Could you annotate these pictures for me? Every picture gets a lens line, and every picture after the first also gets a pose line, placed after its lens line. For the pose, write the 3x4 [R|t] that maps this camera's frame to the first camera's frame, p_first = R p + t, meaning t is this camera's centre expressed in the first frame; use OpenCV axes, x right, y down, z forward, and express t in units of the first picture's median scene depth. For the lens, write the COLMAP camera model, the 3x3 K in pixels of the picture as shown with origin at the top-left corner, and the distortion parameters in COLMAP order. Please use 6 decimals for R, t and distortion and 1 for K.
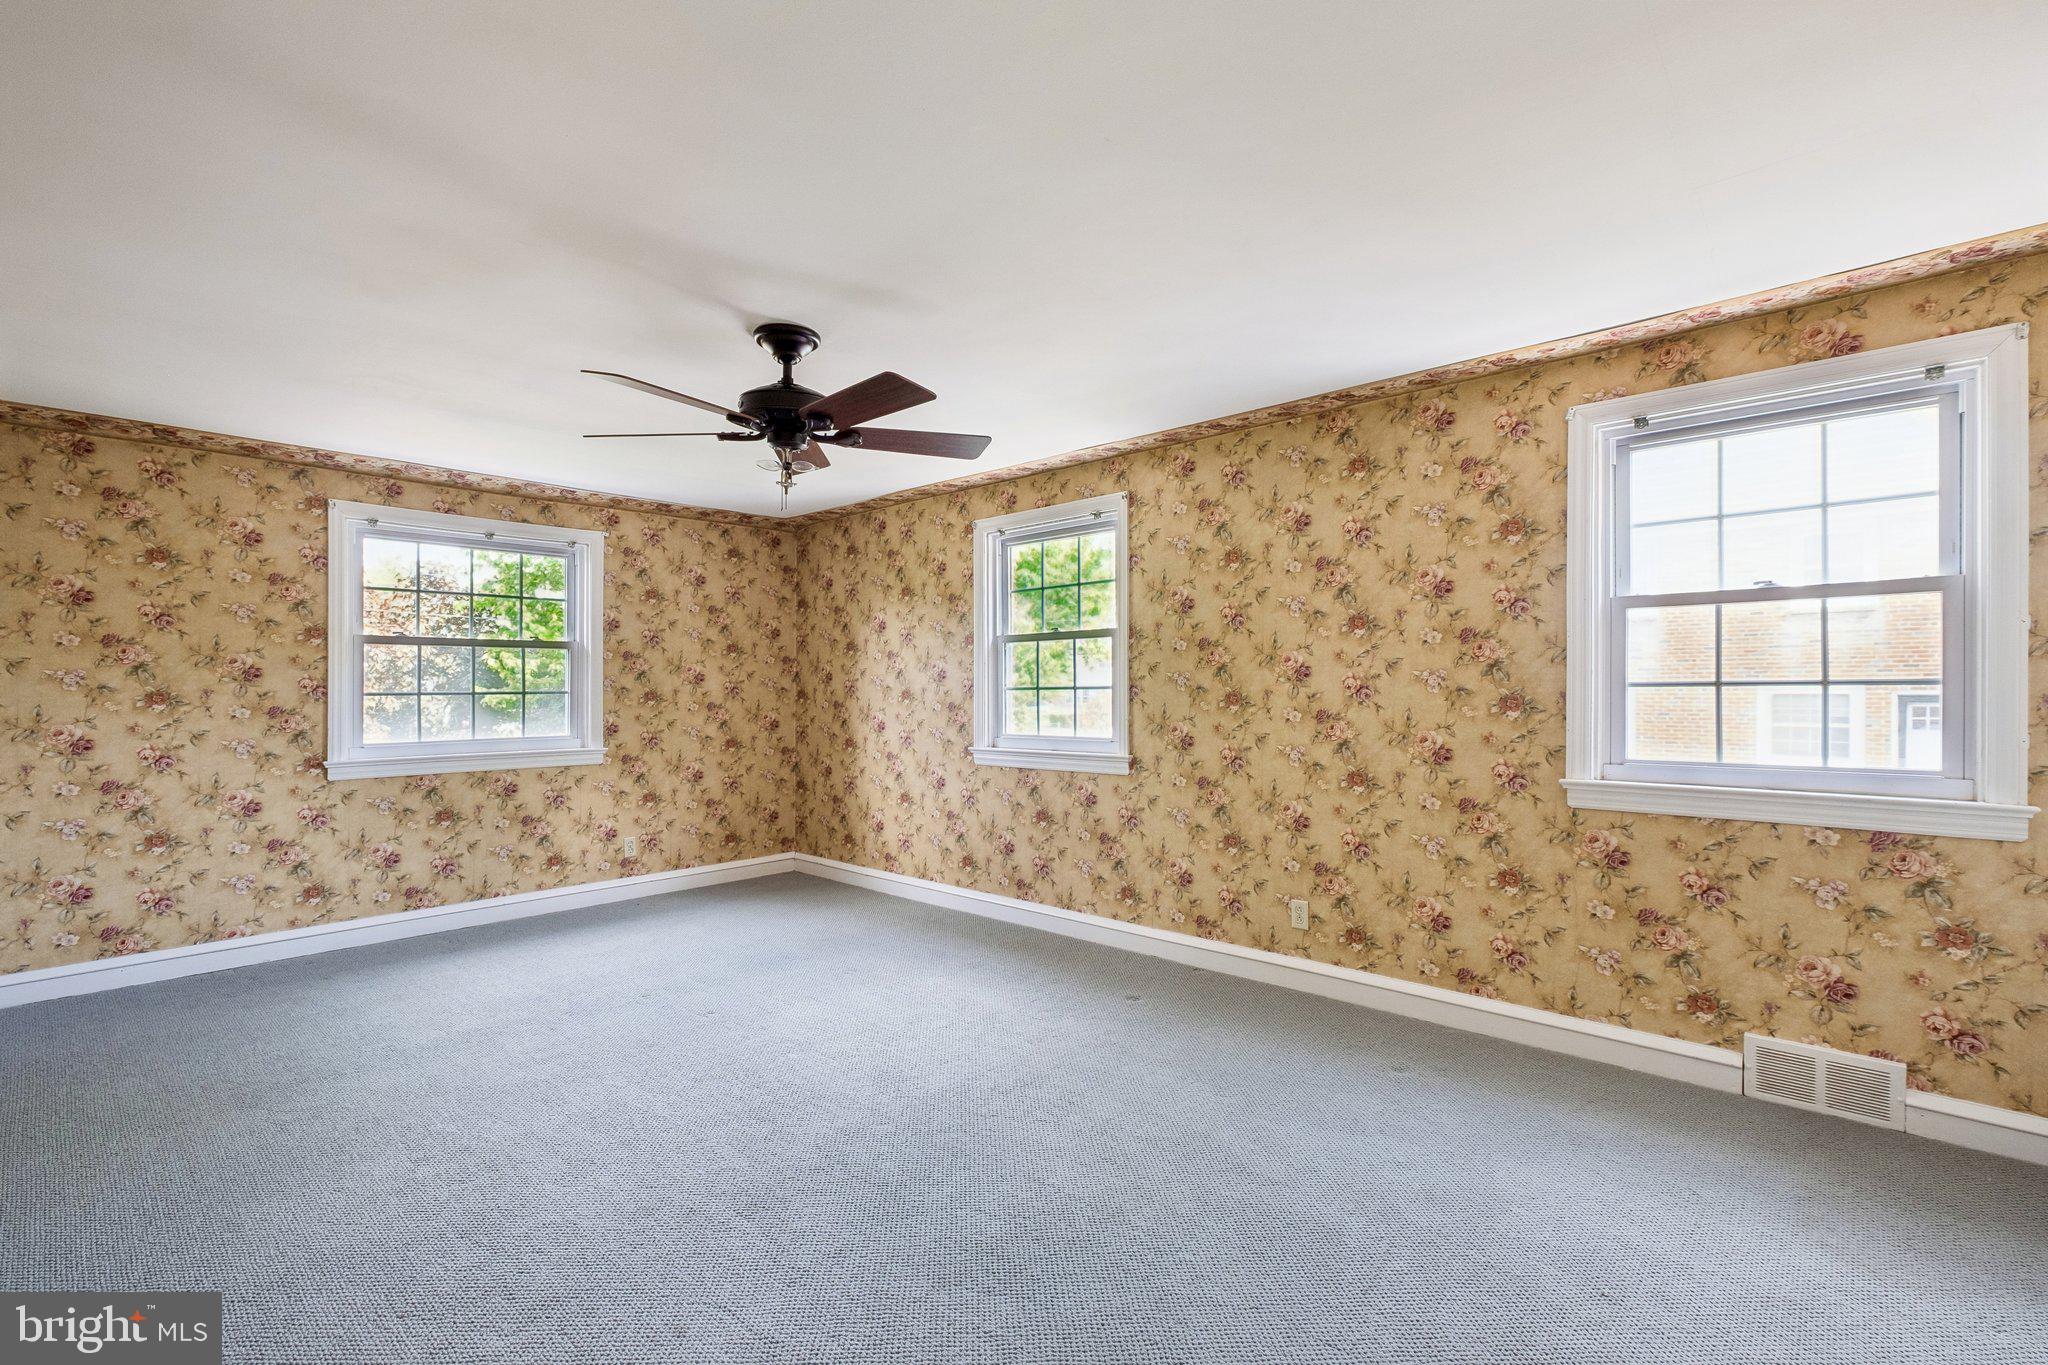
lens RADIAL K [[920.6, 0, 1013.8], [0, 920.6, 698.5], [0, 0, 1]] dist [-0.001415, -0.000071]
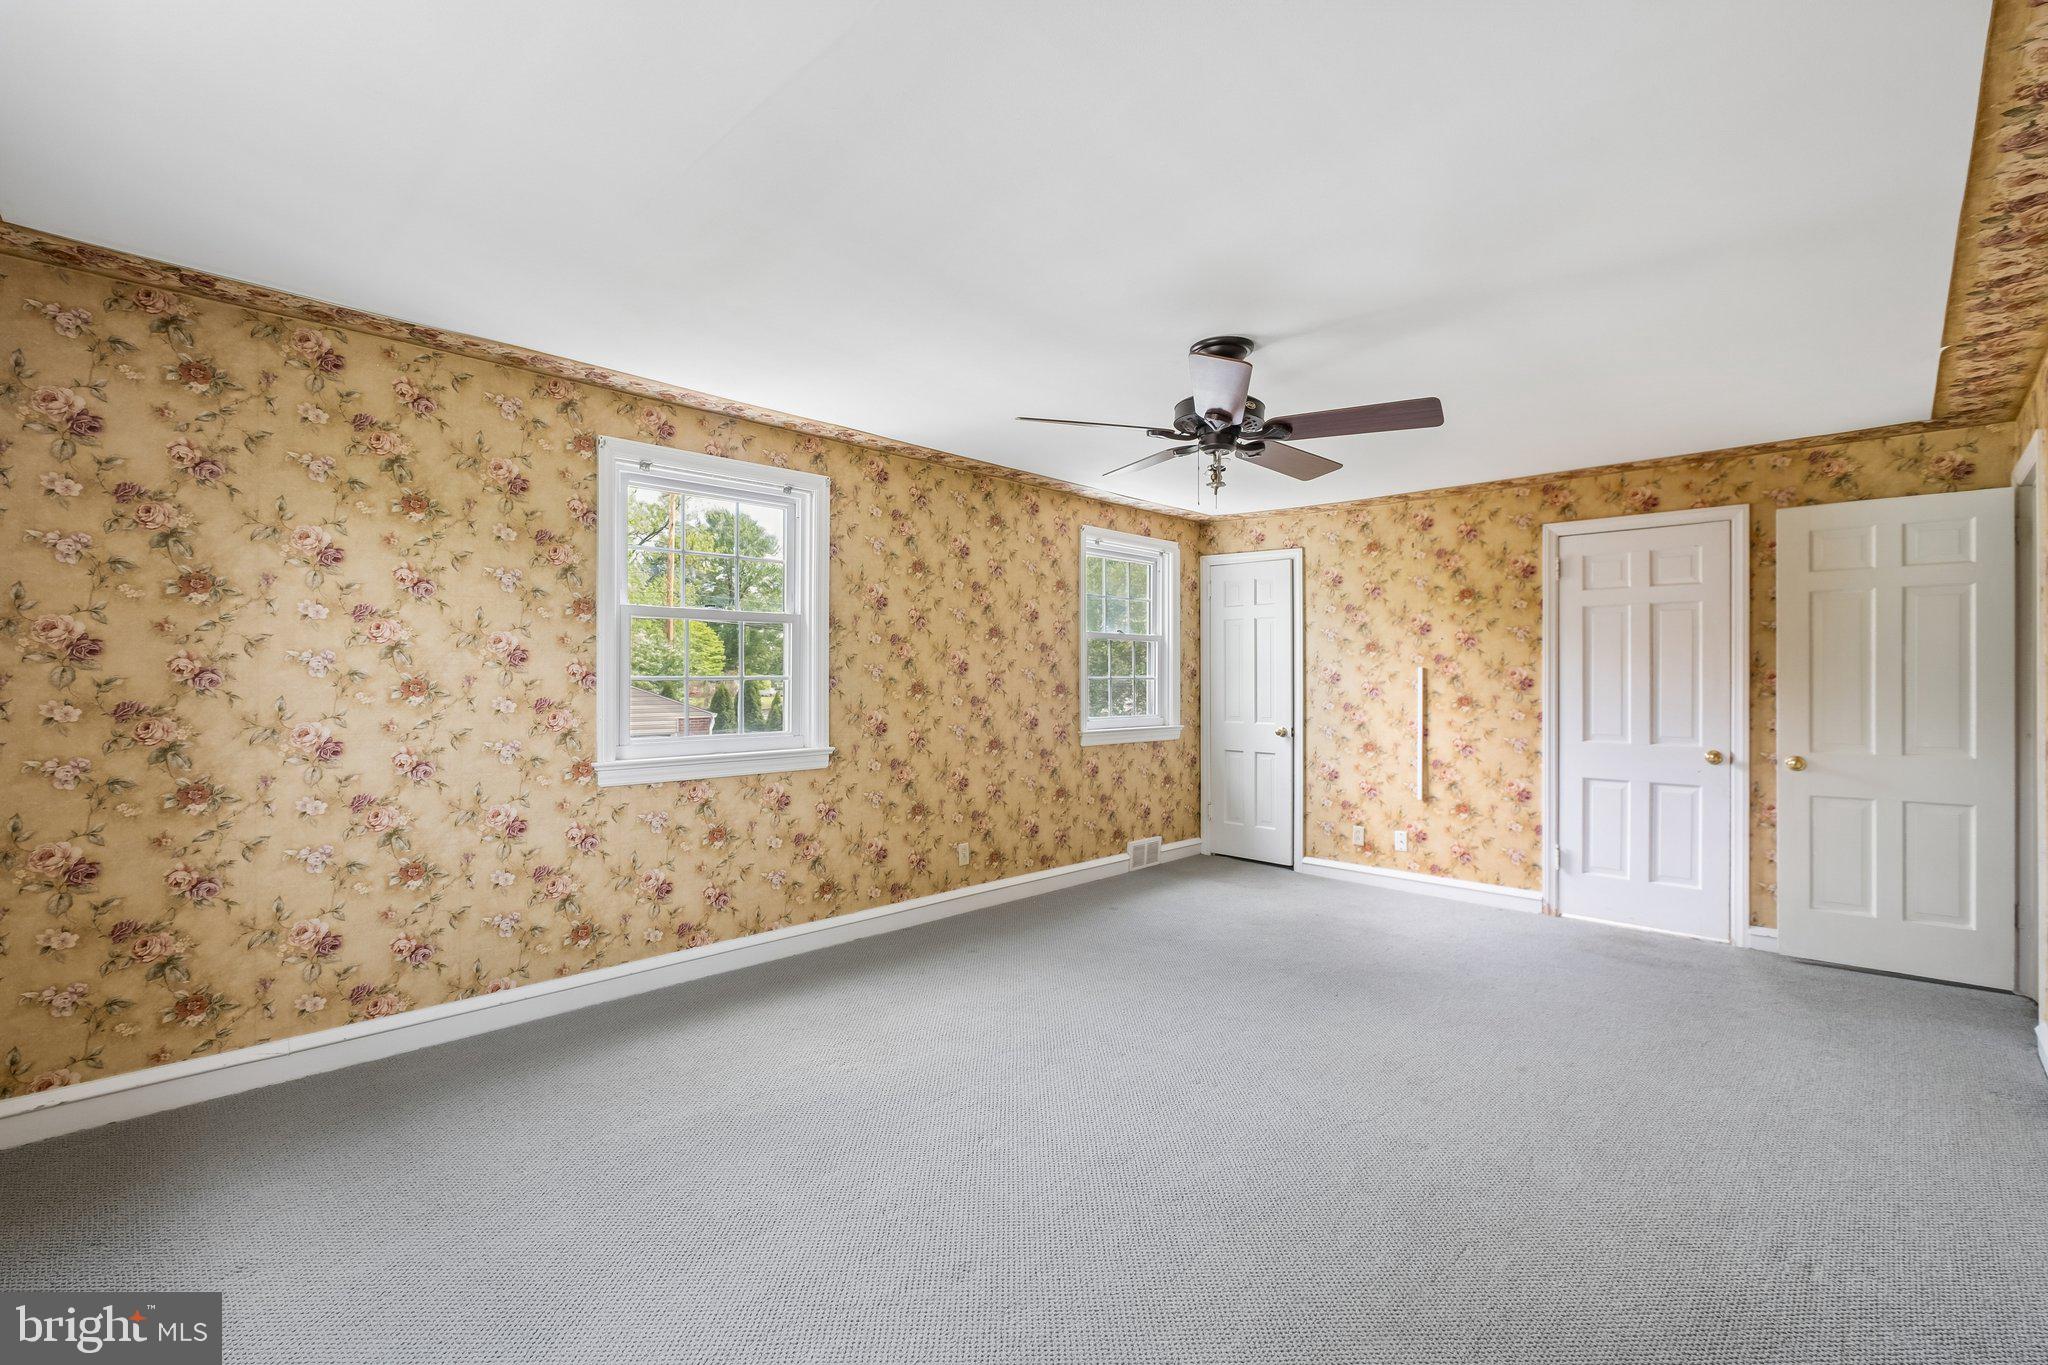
lens RADIAL K [[887.7, 0, 1024.0], [0, 887.7, 682.5], [0, 0, 1]] dist [0.002127, 0.000437]
pose [[0.021195, -0.005379, 0.999761, -0.795644], [0.000802, 0.999985, 0.005363, -0.011861], [-0.999775, 0.000688, 0.021199, 0.754716]]
